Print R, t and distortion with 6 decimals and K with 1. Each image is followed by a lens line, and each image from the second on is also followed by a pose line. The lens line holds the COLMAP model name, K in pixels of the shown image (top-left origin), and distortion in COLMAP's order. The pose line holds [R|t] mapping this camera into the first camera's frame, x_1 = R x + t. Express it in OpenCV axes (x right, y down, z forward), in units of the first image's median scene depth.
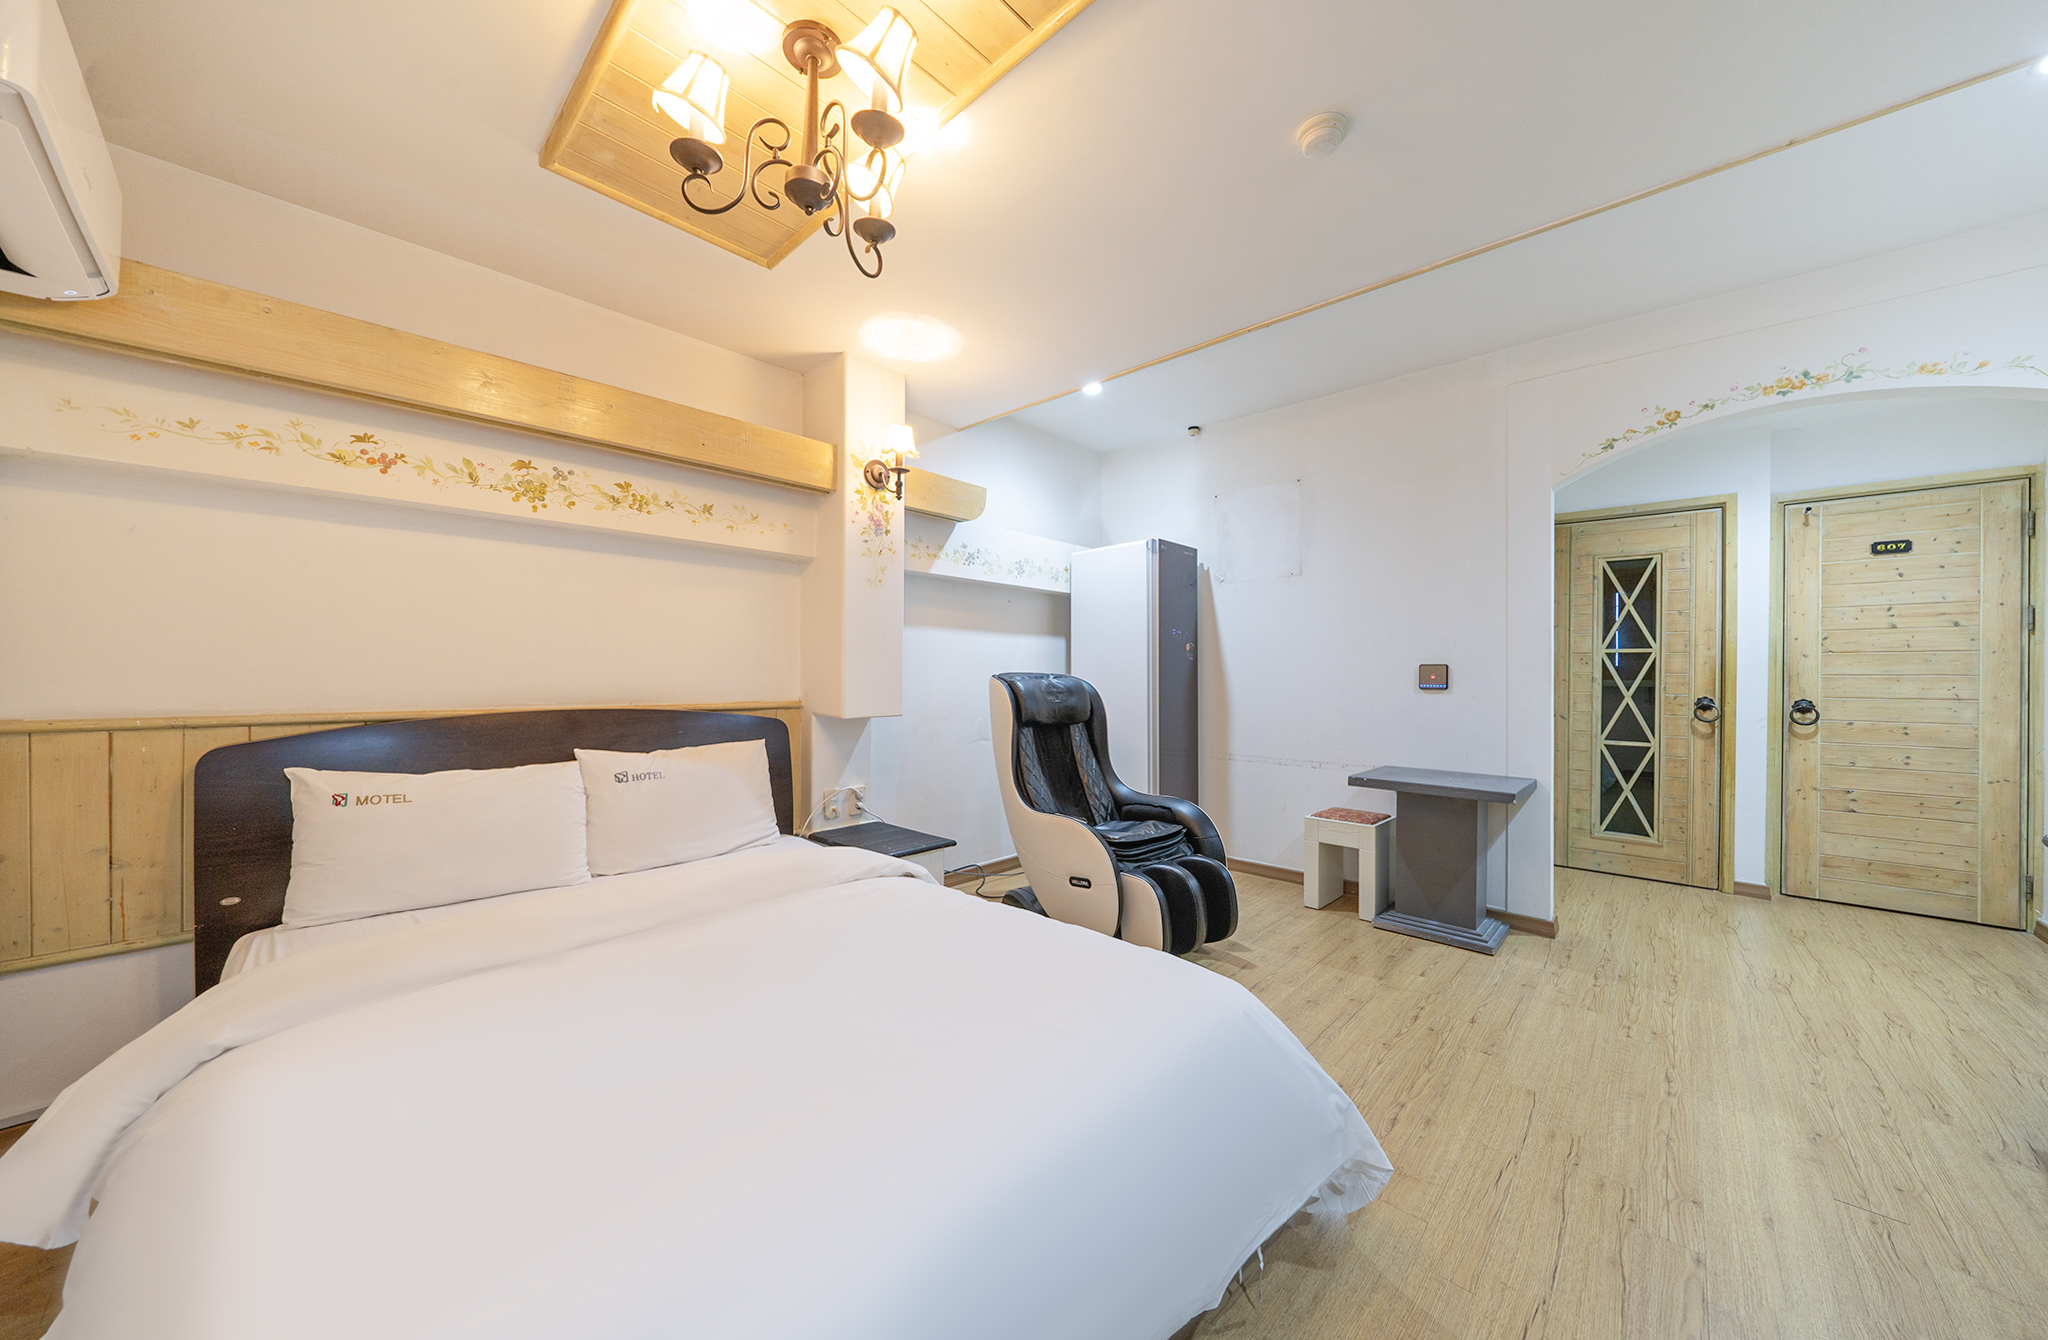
lens RADIAL K [[698.8, 0, 1028.1], [0, 698.8, 675.0], [0, 0, 1]] dist [-0.002379, -0.000103]
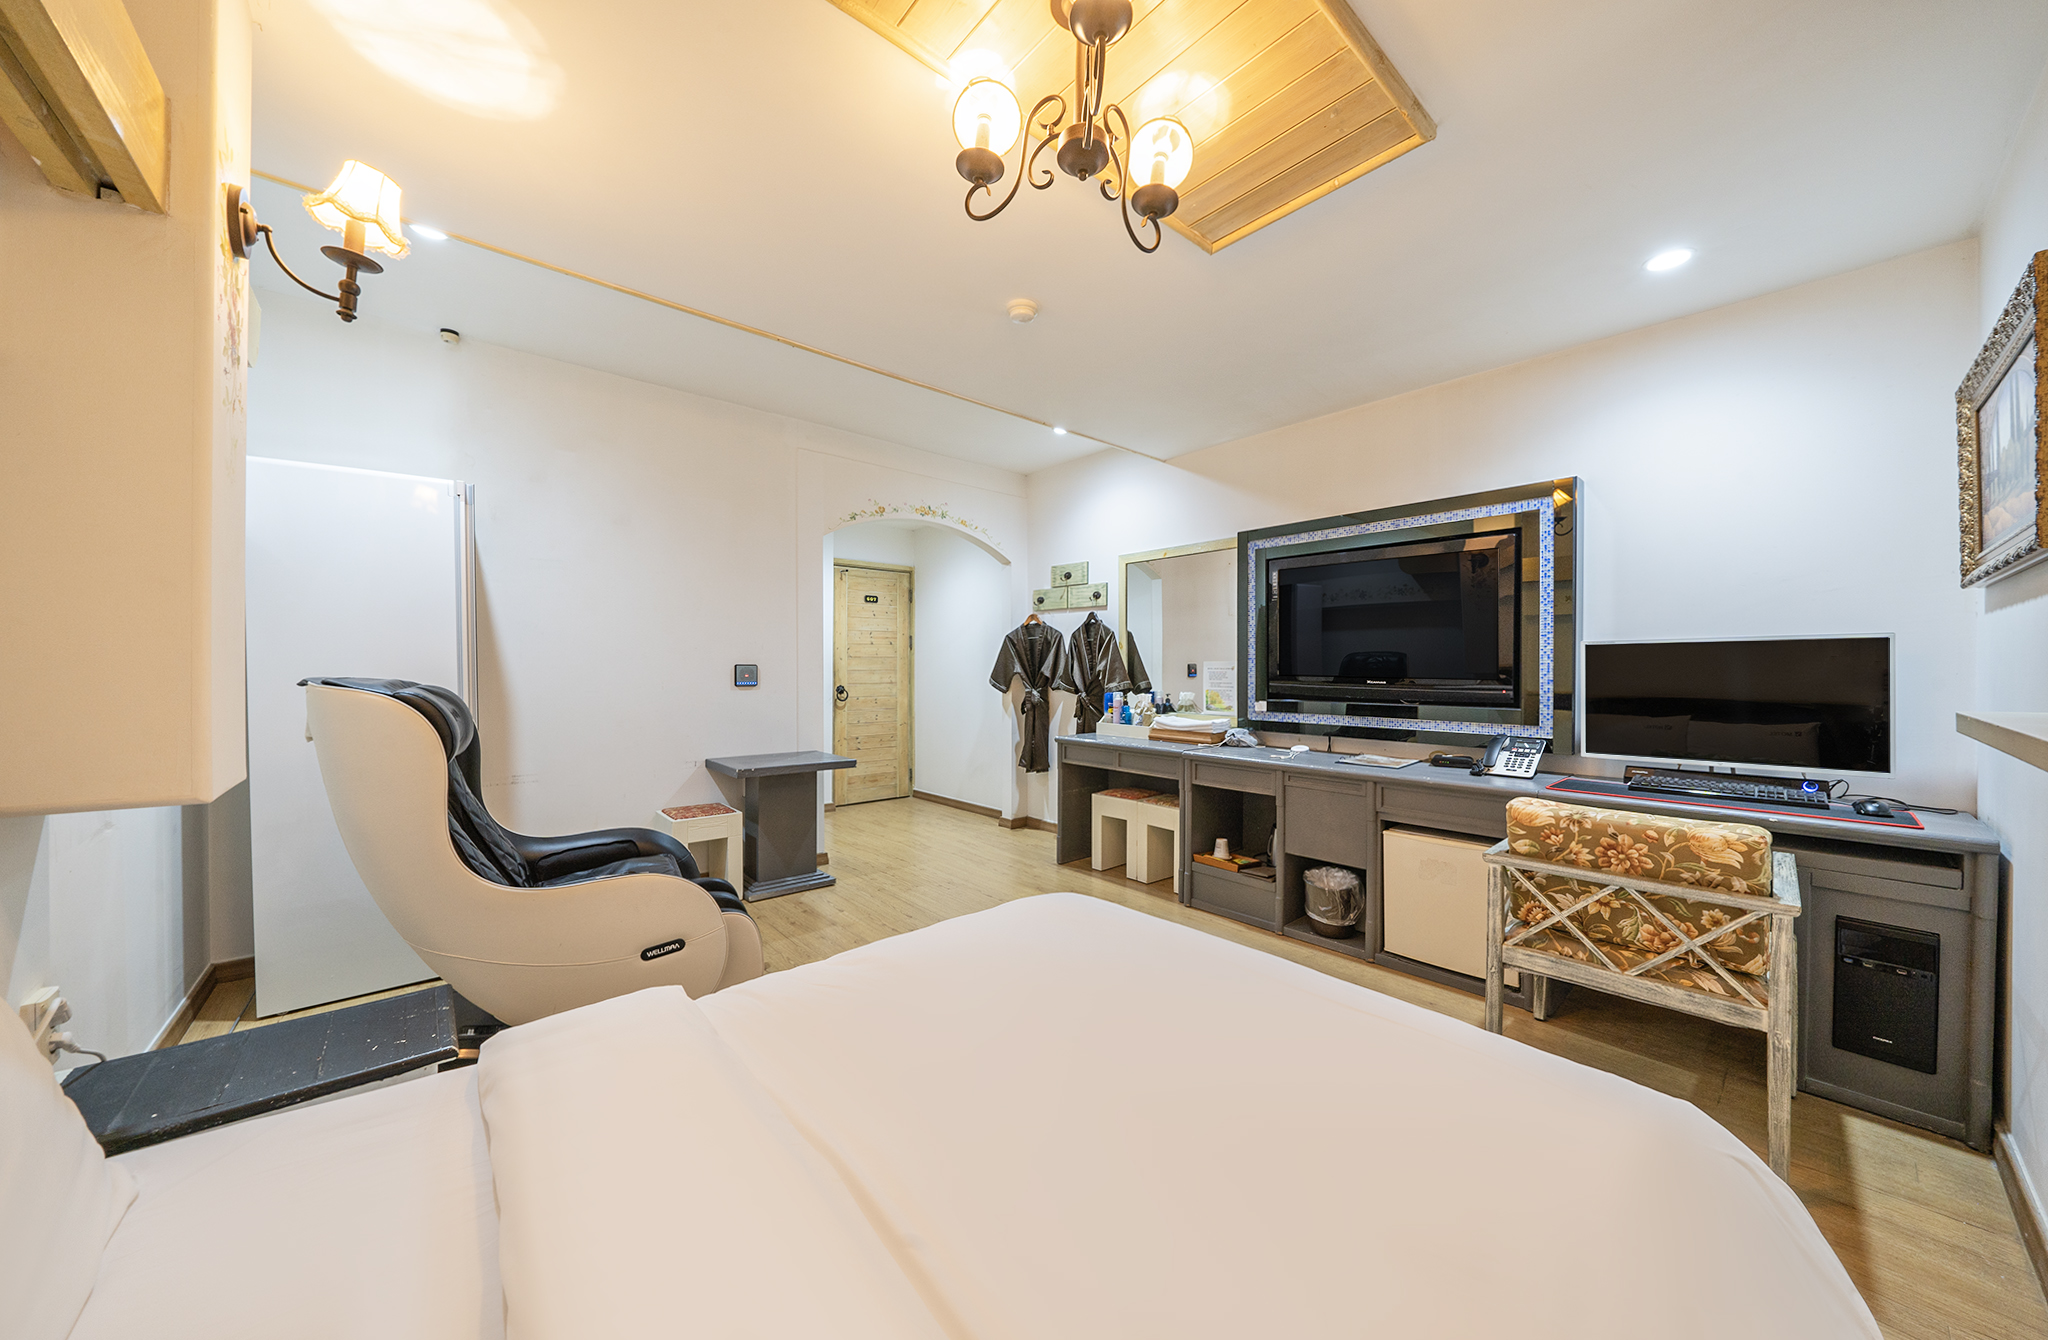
lens RADIAL K [[698.8, 0, 1028.1], [0, 698.8, 675.0], [0, 0, 1]] dist [-0.002379, -0.000103]
pose [[0.098523, -0.014797, 0.995025, -0.586825], [-0.002532, 0.999882, 0.015120, -0.018473], [-0.995132, -0.004009, 0.098474, 0.477220]]
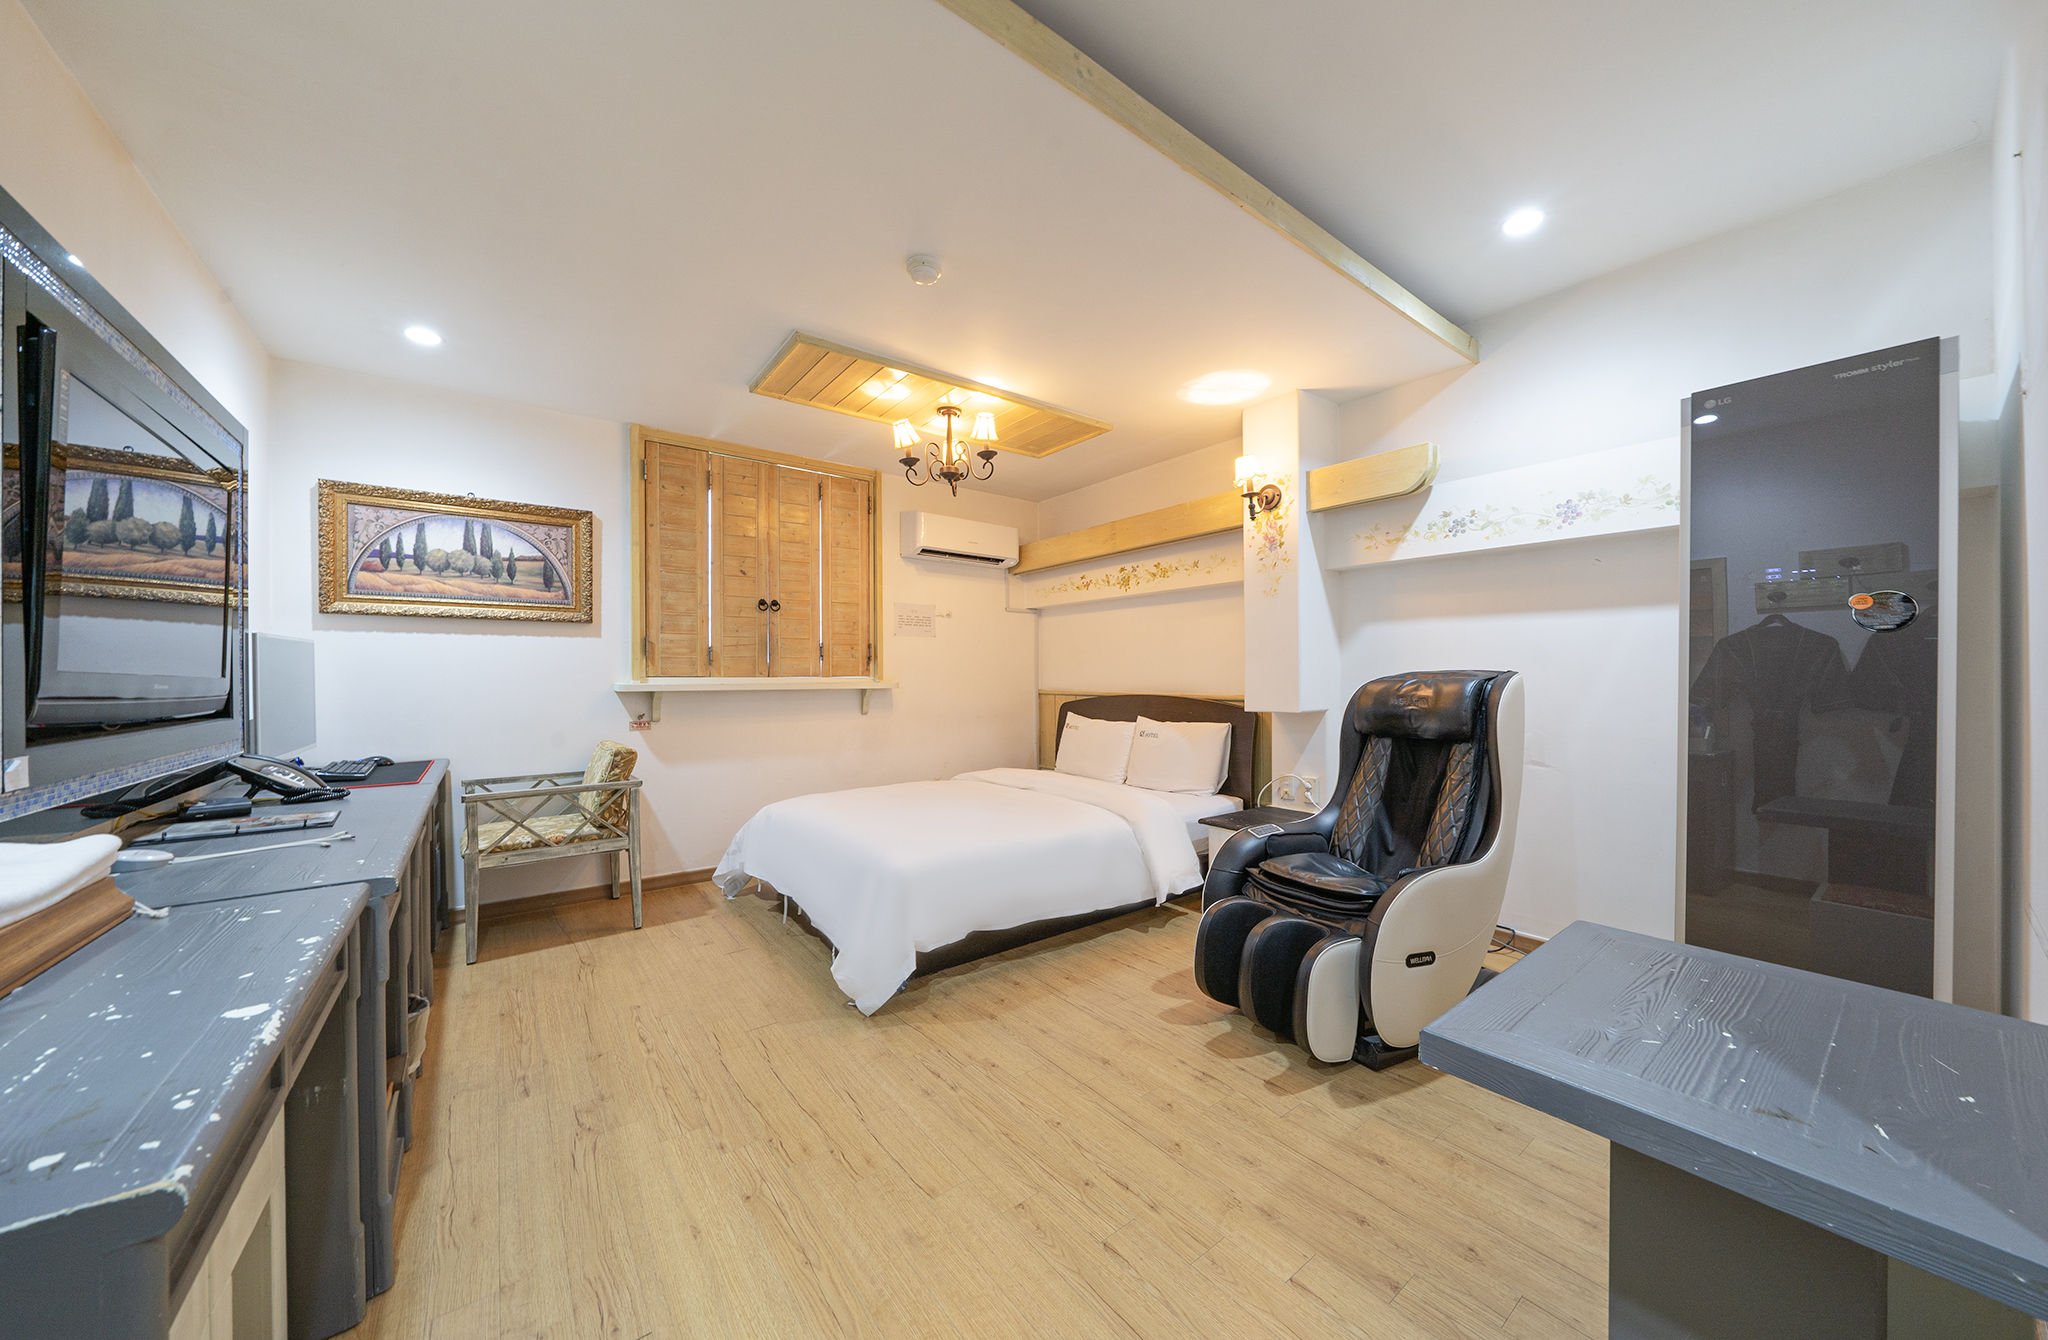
lens RADIAL K [[698.8, 0, 1028.1], [0, 698.8, 675.0], [0, 0, 1]] dist [-0.002379, -0.000103]
pose [[-0.163279, -0.003167, -0.986575, 0.948965], [0.003800, 0.999985, -0.003839, 0.003436], [0.986573, -0.004376, -0.163264, 0.787067]]
